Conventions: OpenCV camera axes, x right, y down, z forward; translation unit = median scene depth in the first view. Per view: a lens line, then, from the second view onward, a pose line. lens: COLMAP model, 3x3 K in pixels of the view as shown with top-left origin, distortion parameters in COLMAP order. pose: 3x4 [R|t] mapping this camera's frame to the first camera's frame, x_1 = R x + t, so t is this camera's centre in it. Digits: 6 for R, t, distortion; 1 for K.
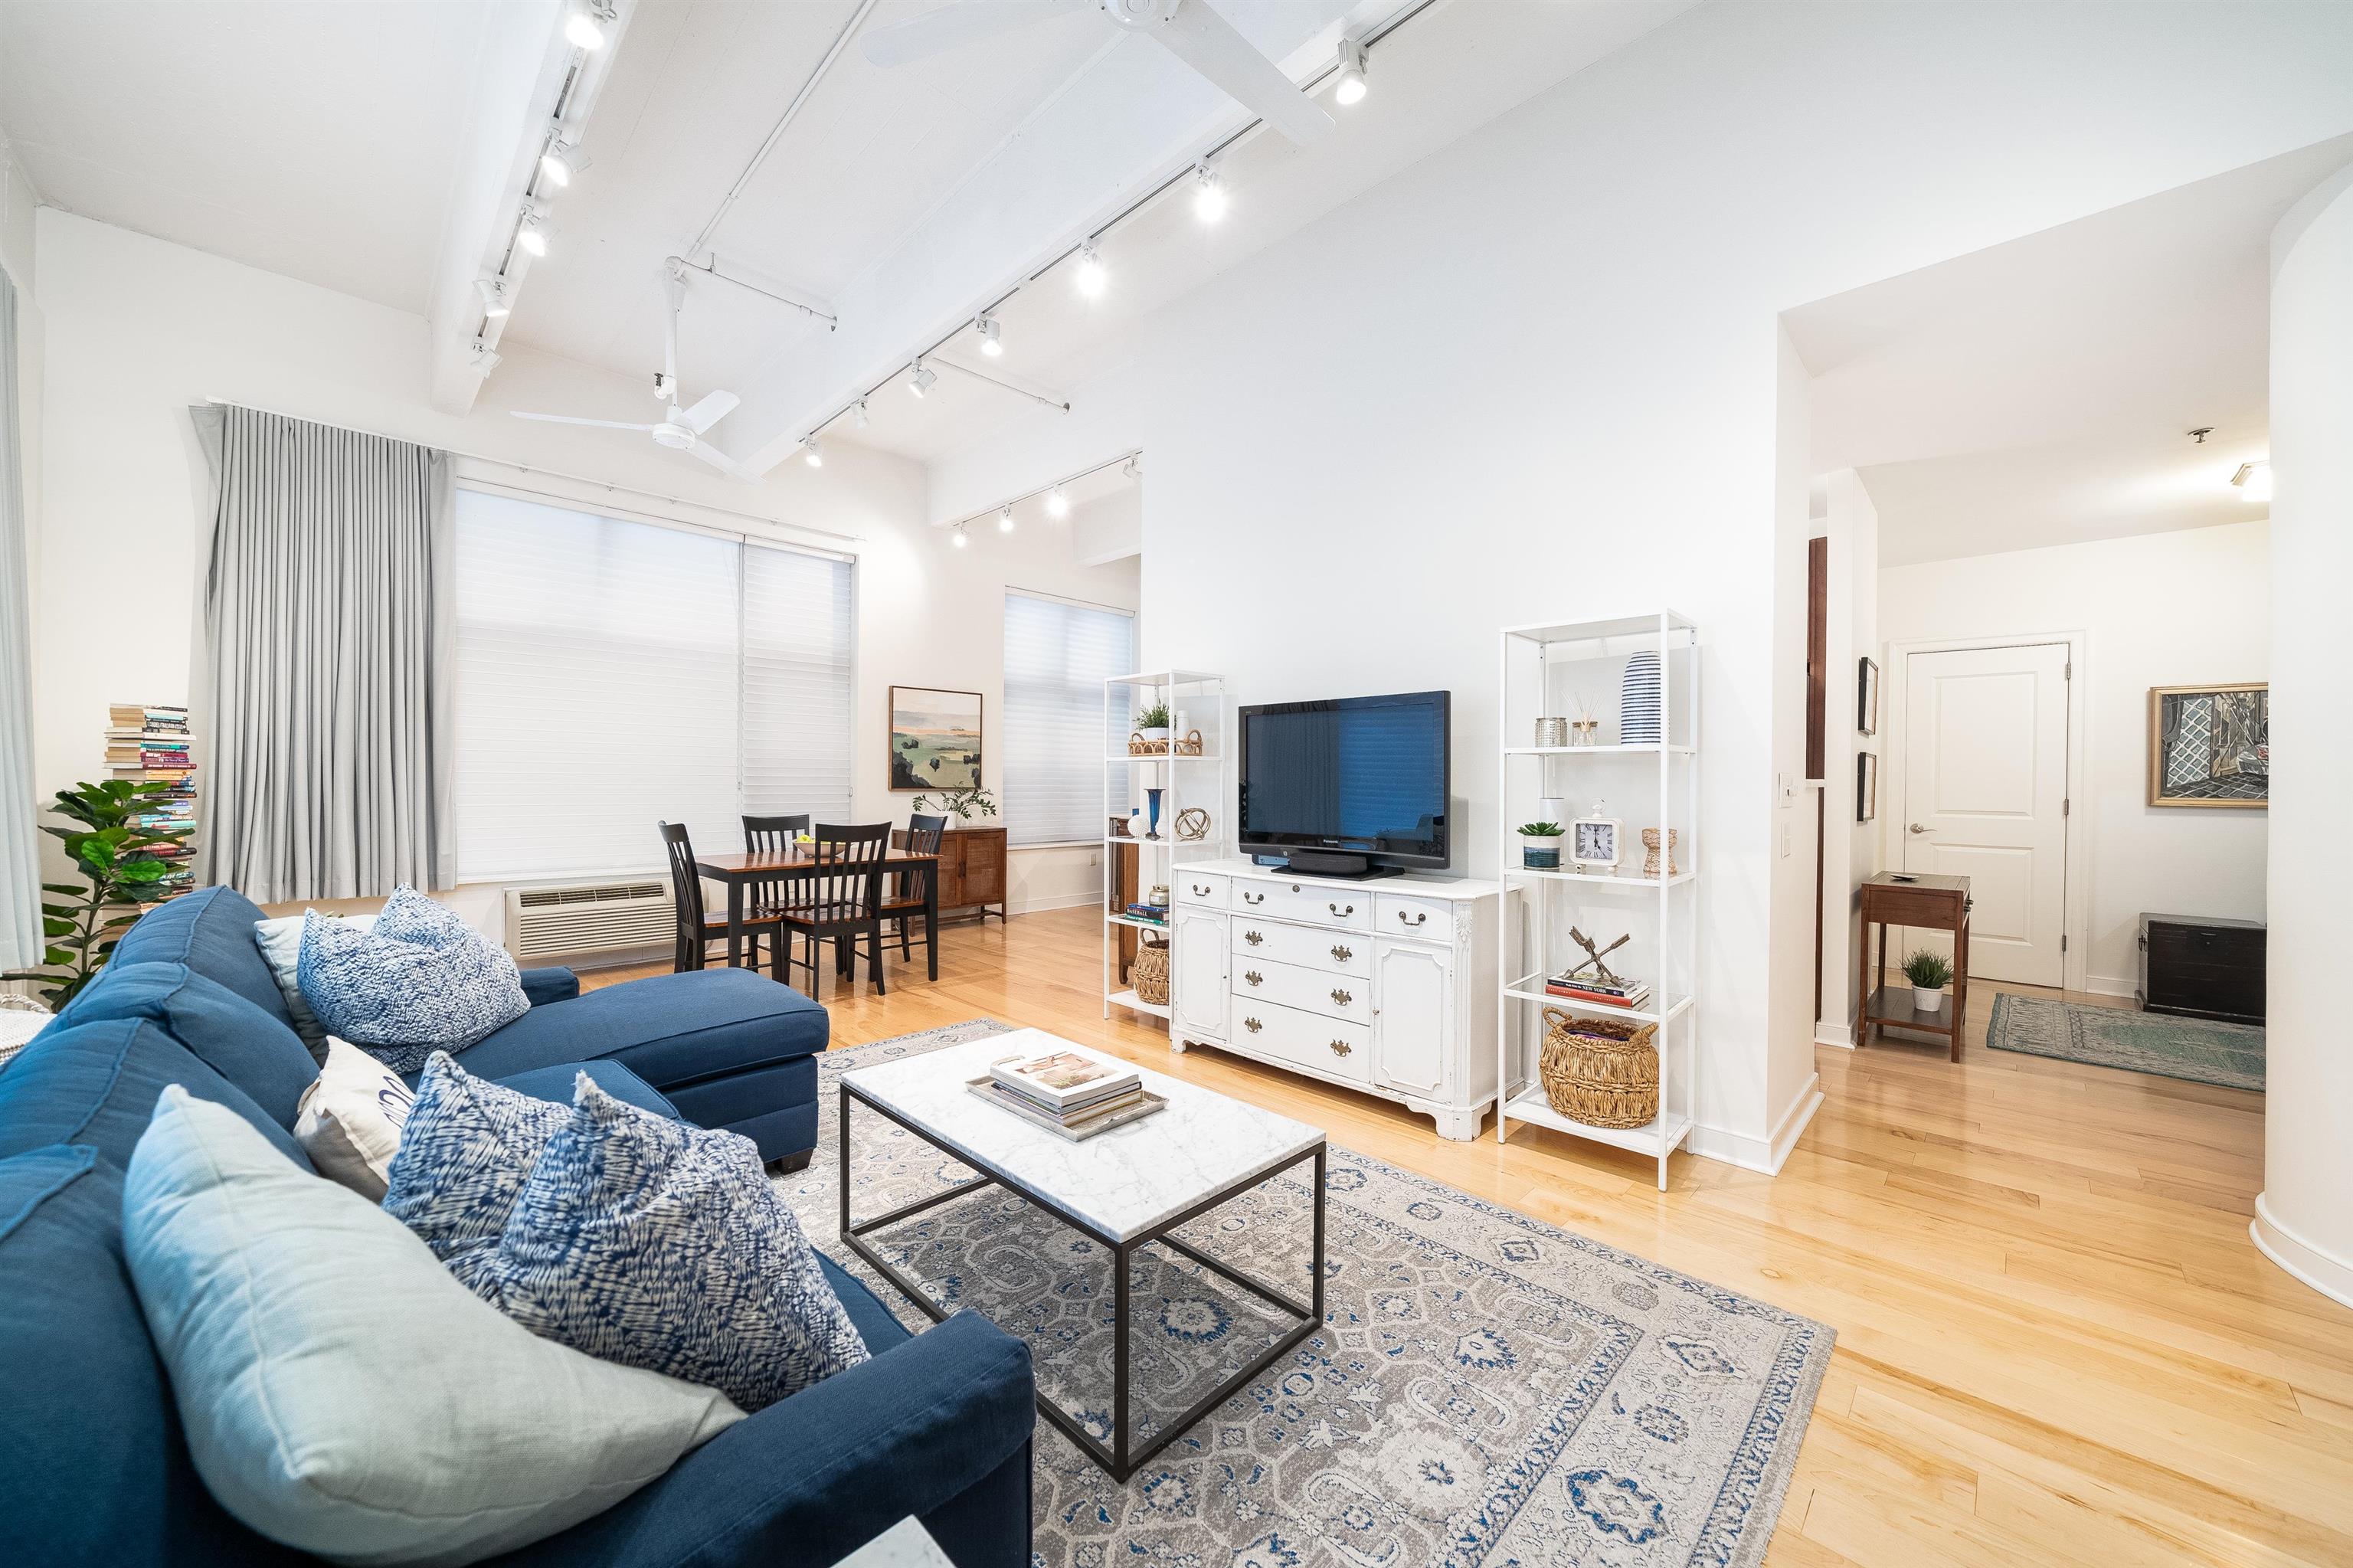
lens RADIAL K [[848.6, 0, 1159.2], [0, 848.6, 779.4], [0, 0, 1]] dist [-0.005573, 0.000253]
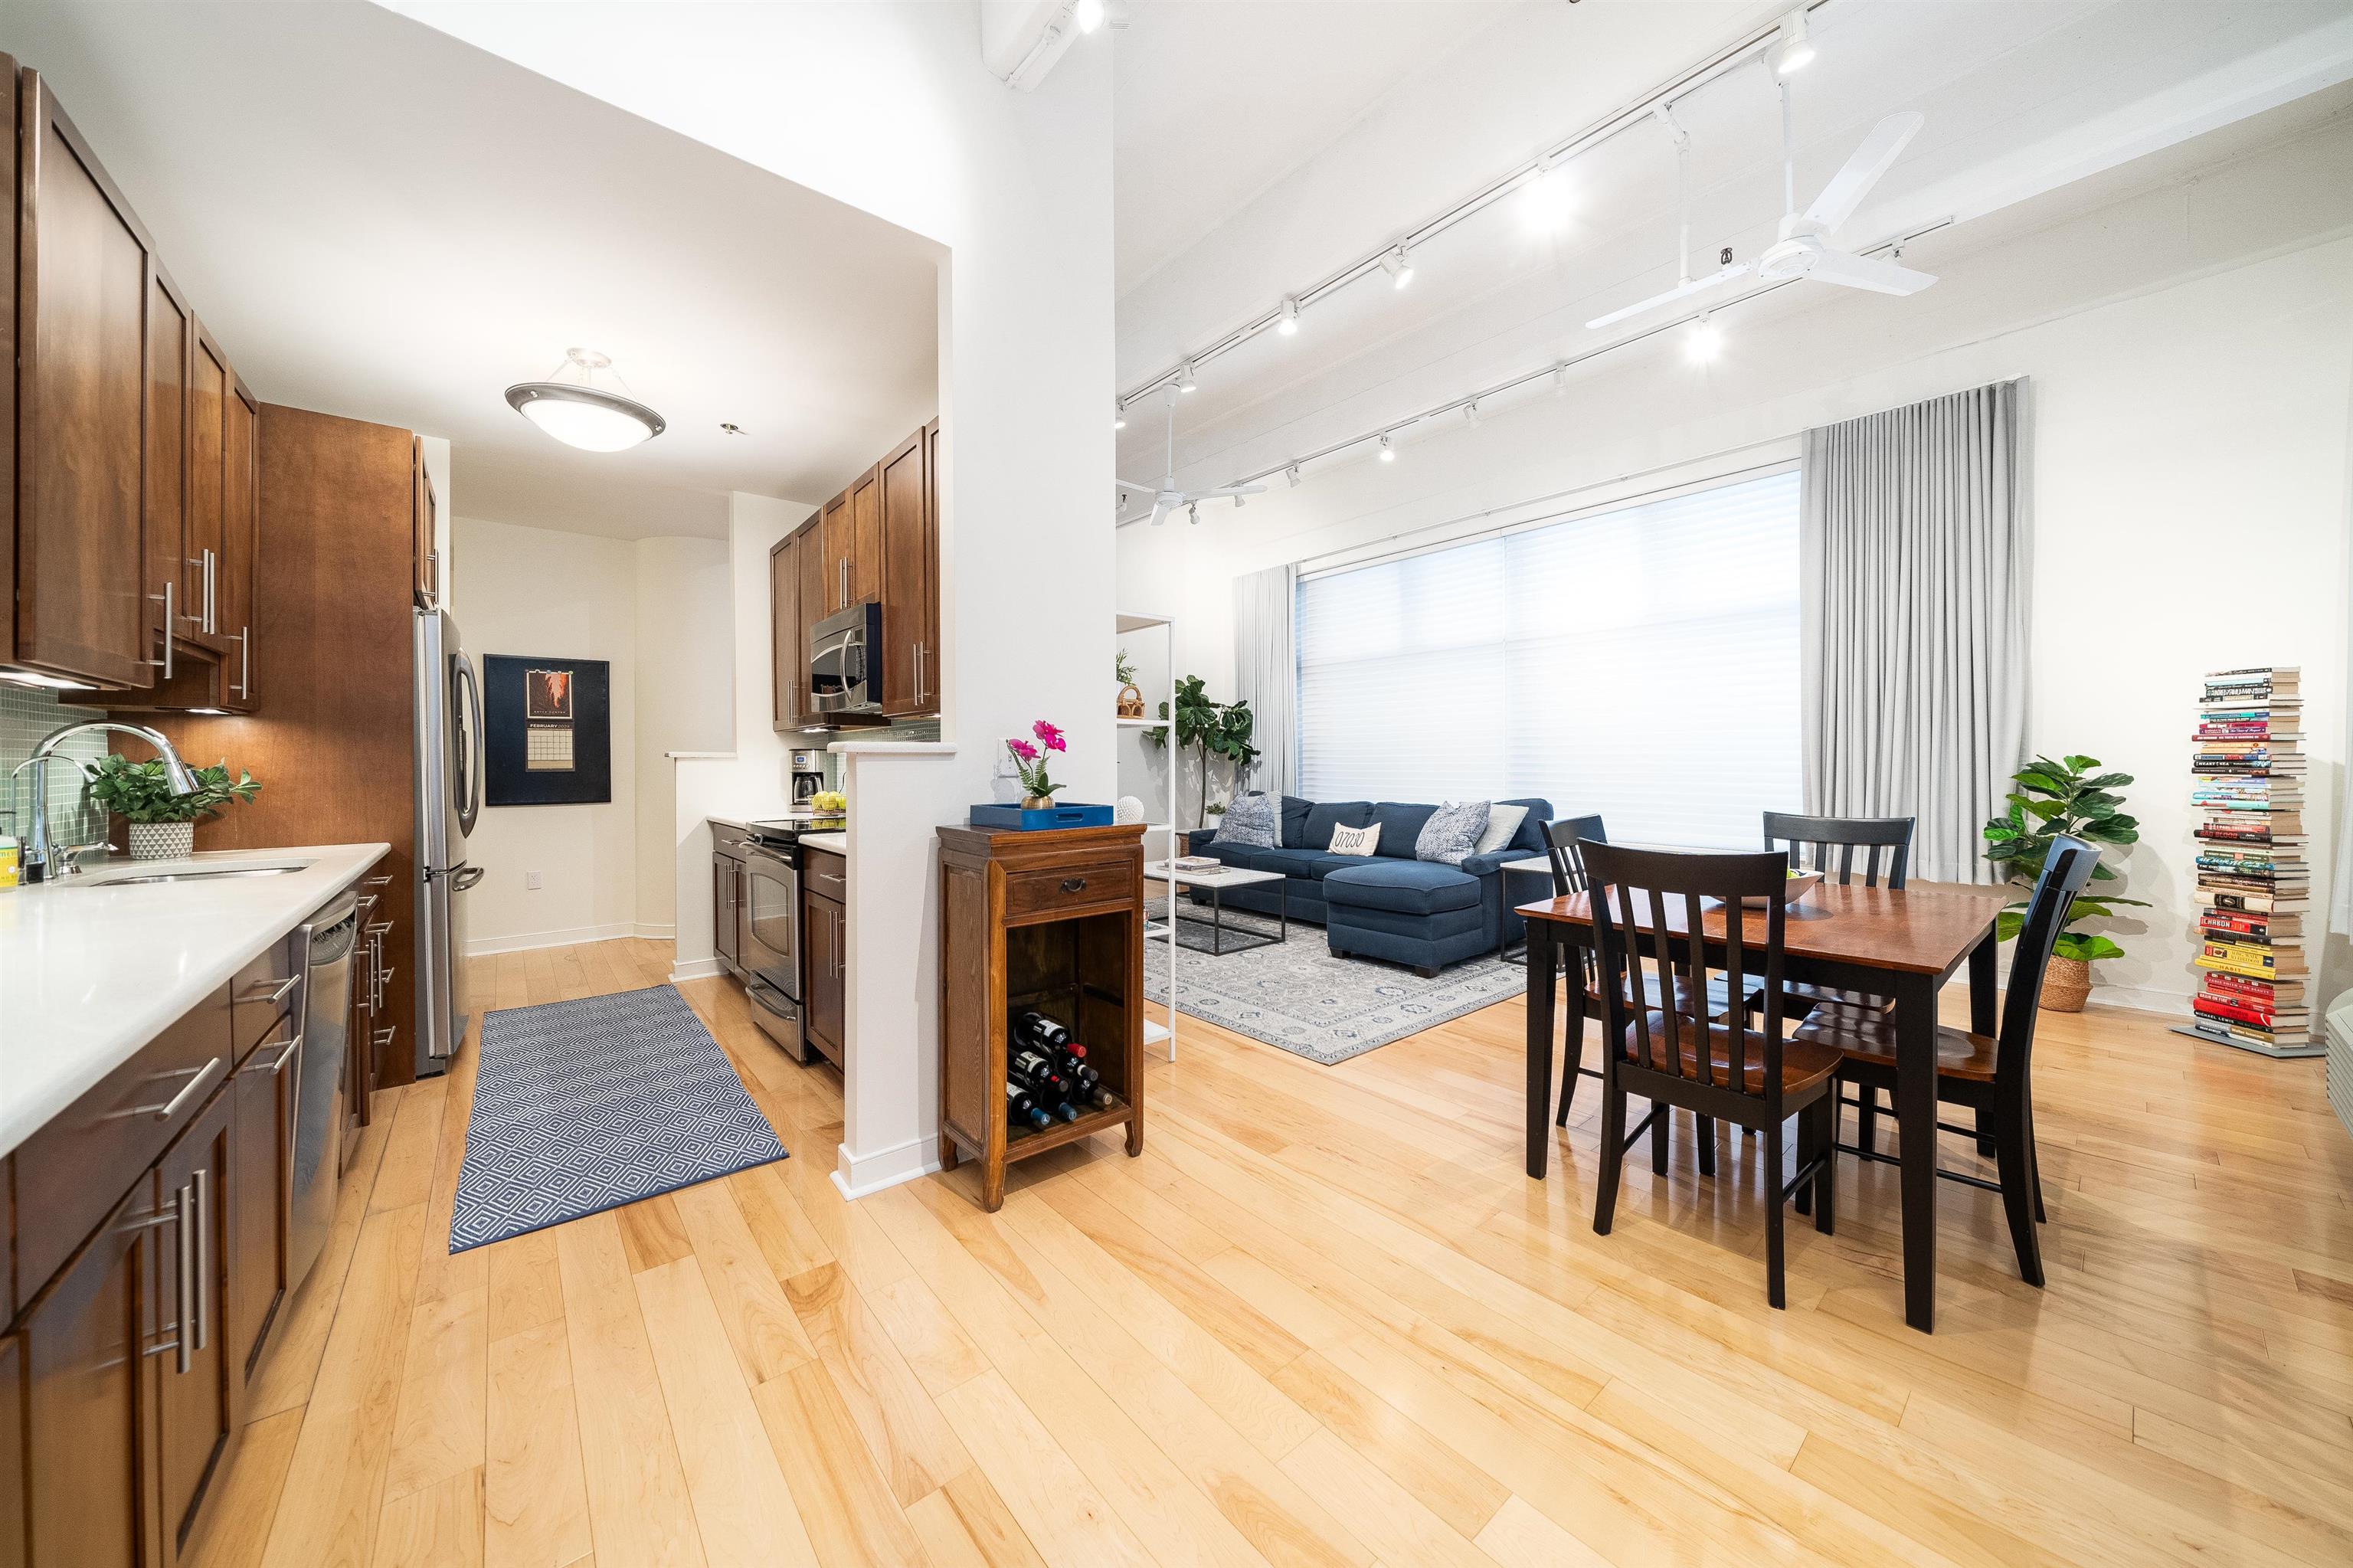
lens RADIAL K [[827.9, 0, 1201.3], [0, 827.9, 760.9], [0, 0, 1]] dist [-0.006621, 0.000392]
pose [[-0.999358, -0.002841, 0.035719, -0.095884], [-0.002870, 0.999996, -0.000748, 0.009543], [-0.035717, -0.000850, -0.999362, 1.464559]]
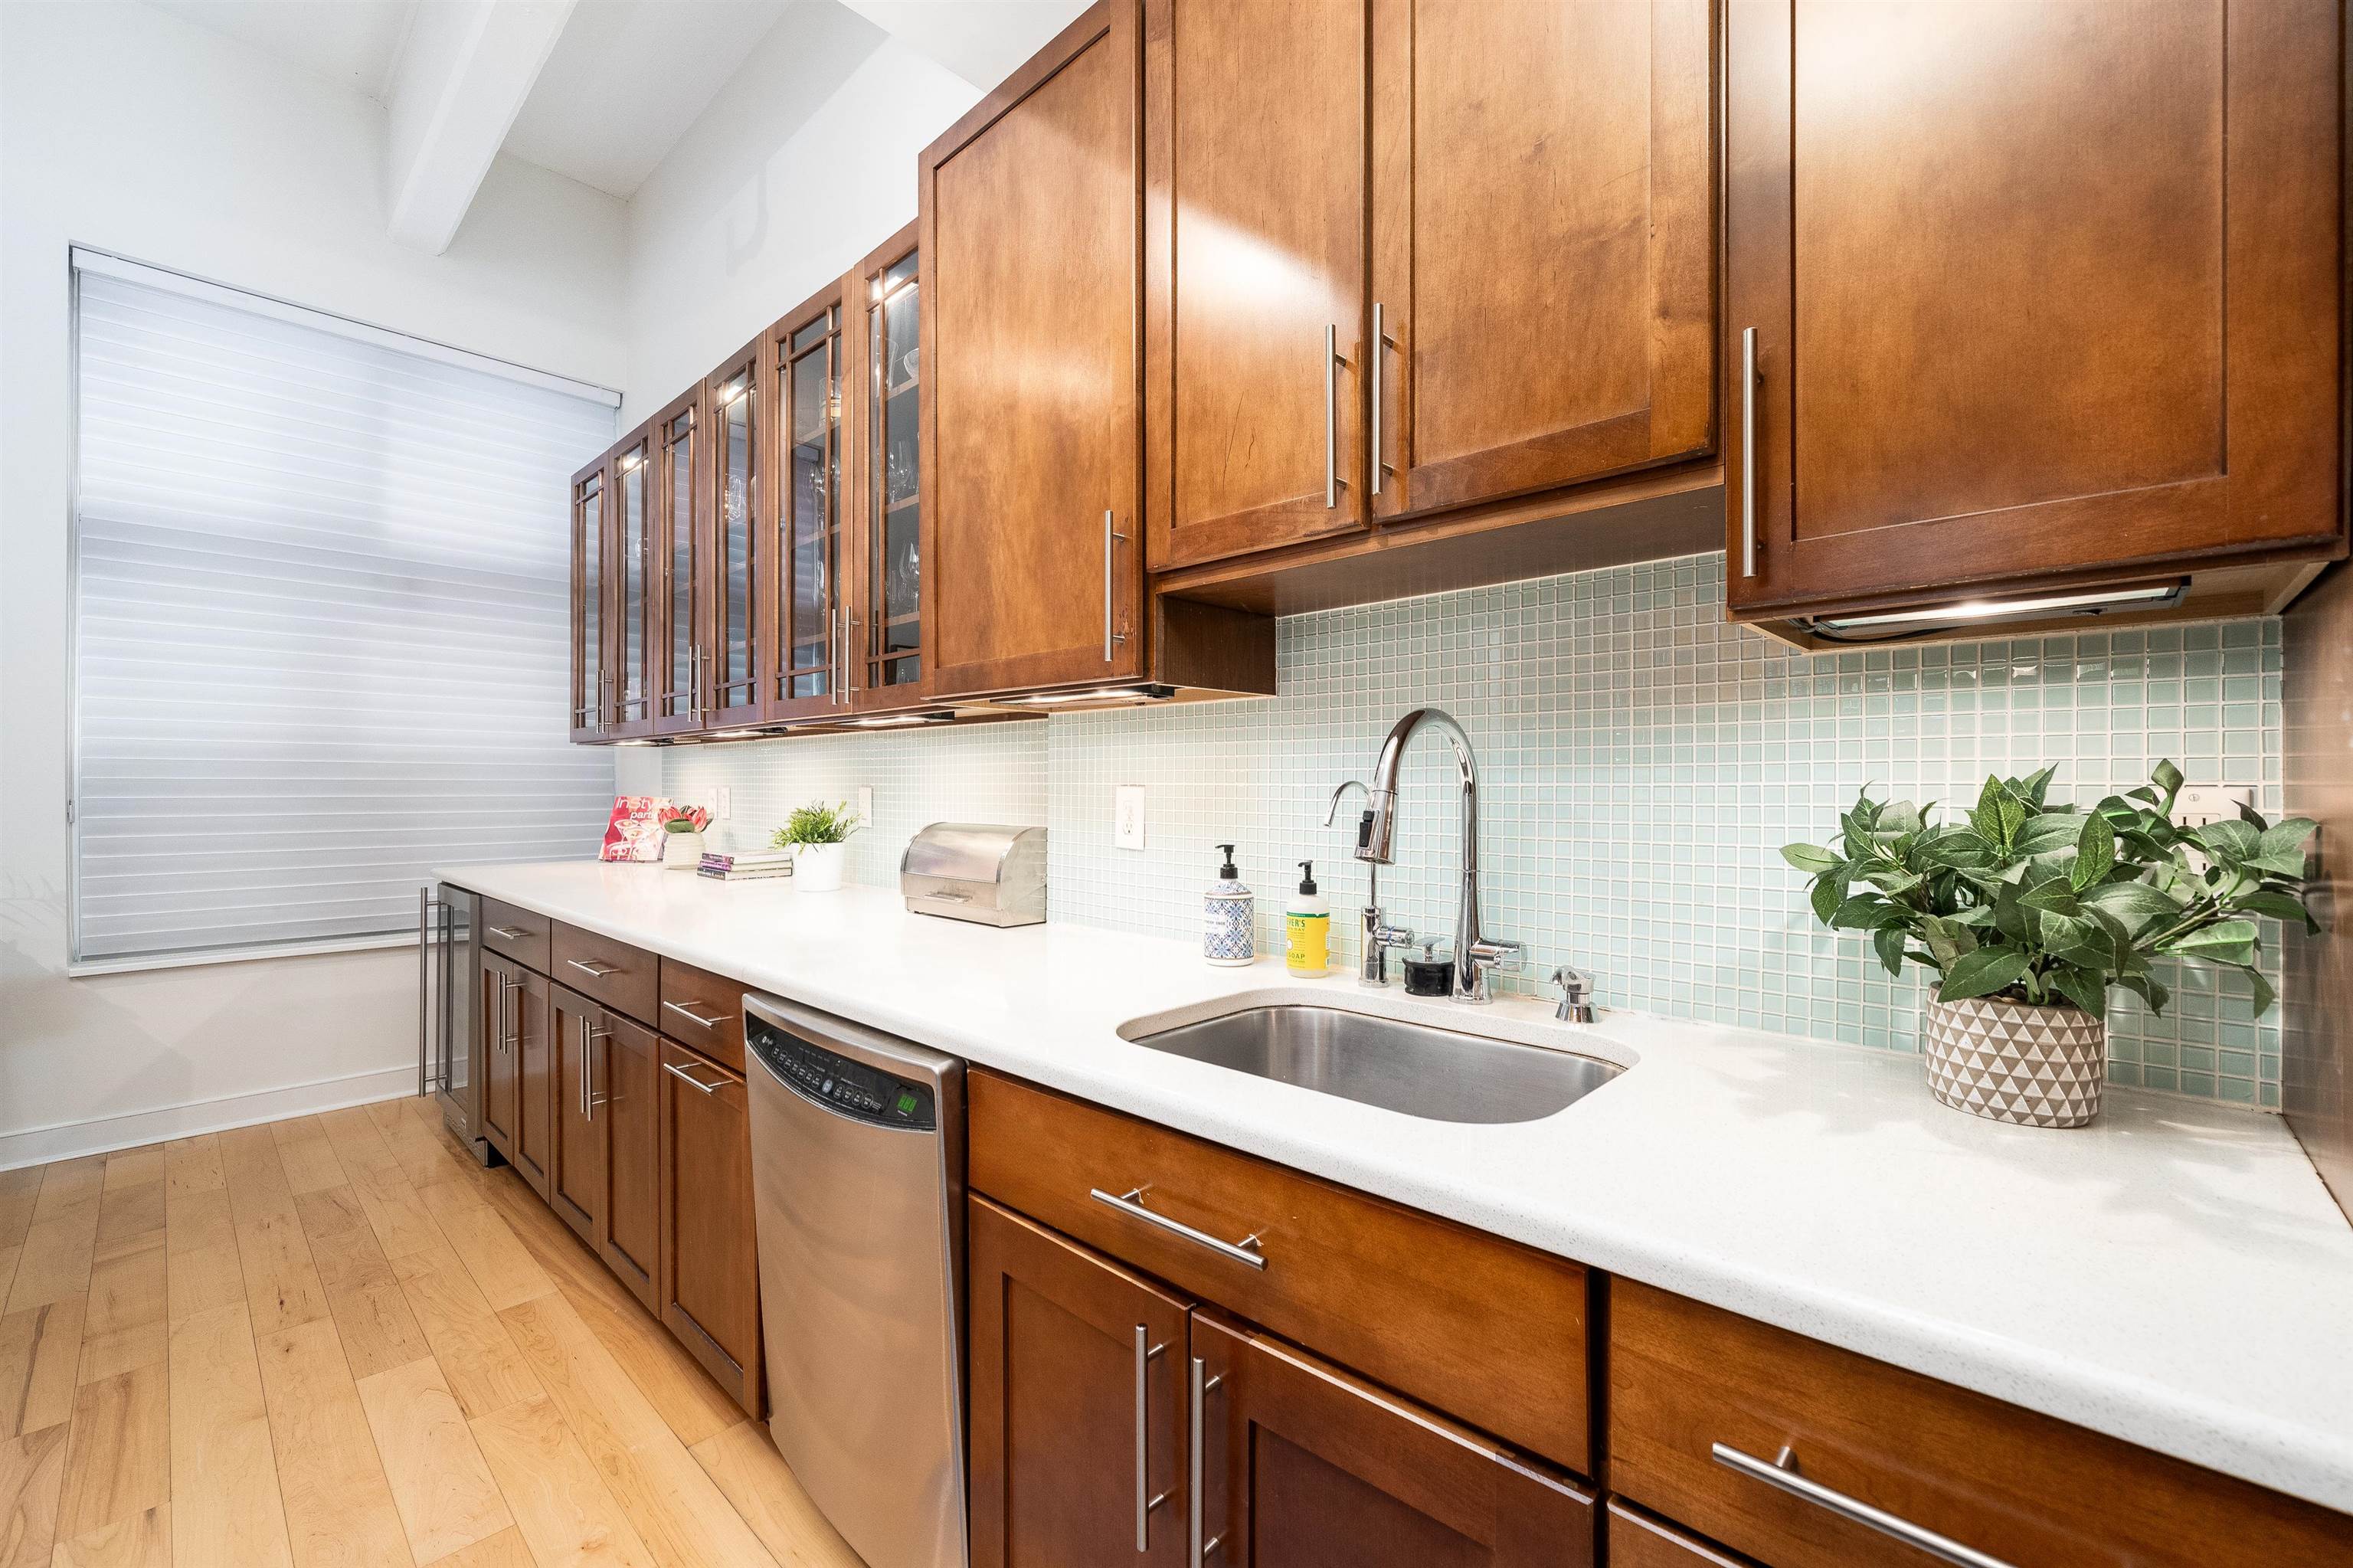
lens RADIAL K [[945.1, 0, 1171.0], [0, 945.1, 785.7], [0, 0, 1]] dist [0.000473, -0.001090]
pose [[0.997632, -0.005643, 0.068551, 0.374562], [0.005941, 0.999974, -0.004141, 0.010722], [-0.068525, 0.004539, 0.997639, 0.846003]]
